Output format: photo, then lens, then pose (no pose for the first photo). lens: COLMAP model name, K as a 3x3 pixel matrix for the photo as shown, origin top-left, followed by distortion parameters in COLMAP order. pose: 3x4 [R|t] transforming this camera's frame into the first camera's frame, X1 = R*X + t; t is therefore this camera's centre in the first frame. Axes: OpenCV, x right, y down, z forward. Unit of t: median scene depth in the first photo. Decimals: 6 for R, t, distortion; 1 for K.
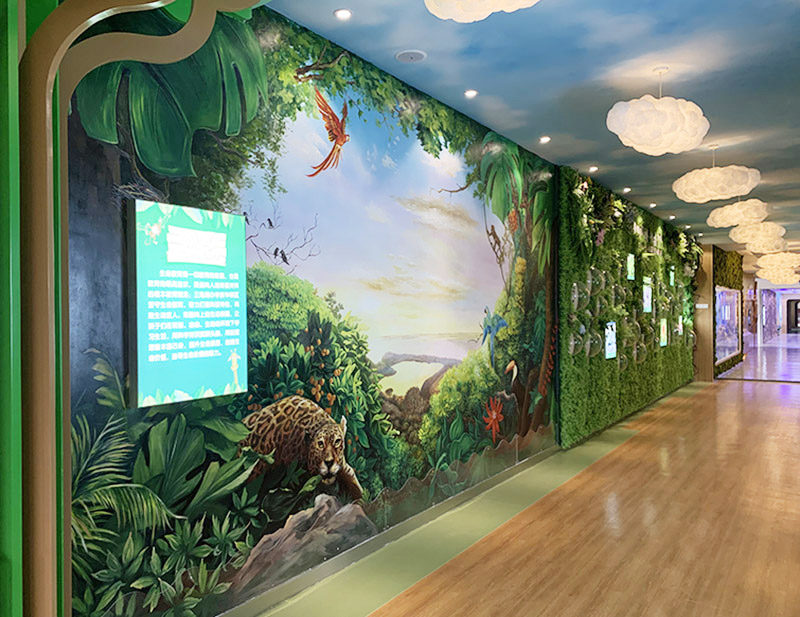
lens RADIAL K [[656.8, 0, 399.9], [0, 656.8, 313.6], [0, 0, 1]] dist [0.090186, -0.069155]
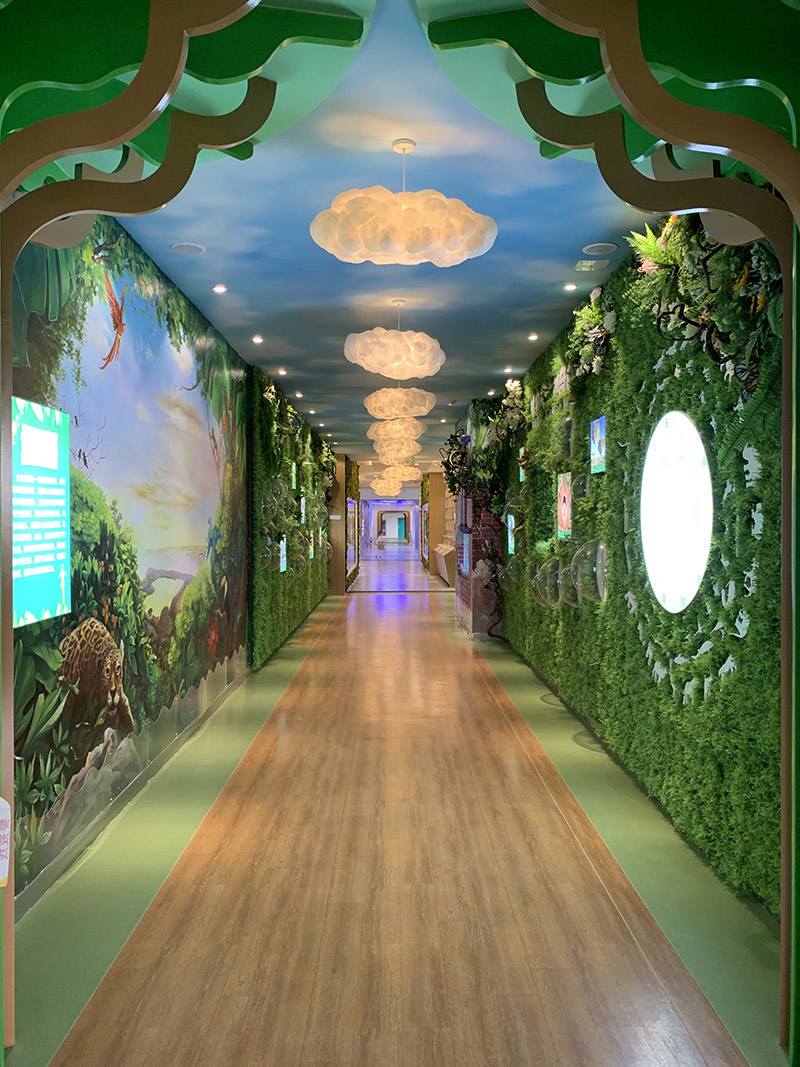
lens RADIAL K [[802.6, 0, 404.7], [0, 802.6, 522.1], [0, 0, 1]] dist [0.039482, 0.021872]
pose [[0.839659, 0.003428, 0.543103, -0.260457], [-0.001582, 0.999991, -0.003865, 0.000545], [-0.543111, 0.002386, 0.839657, -0.088584]]
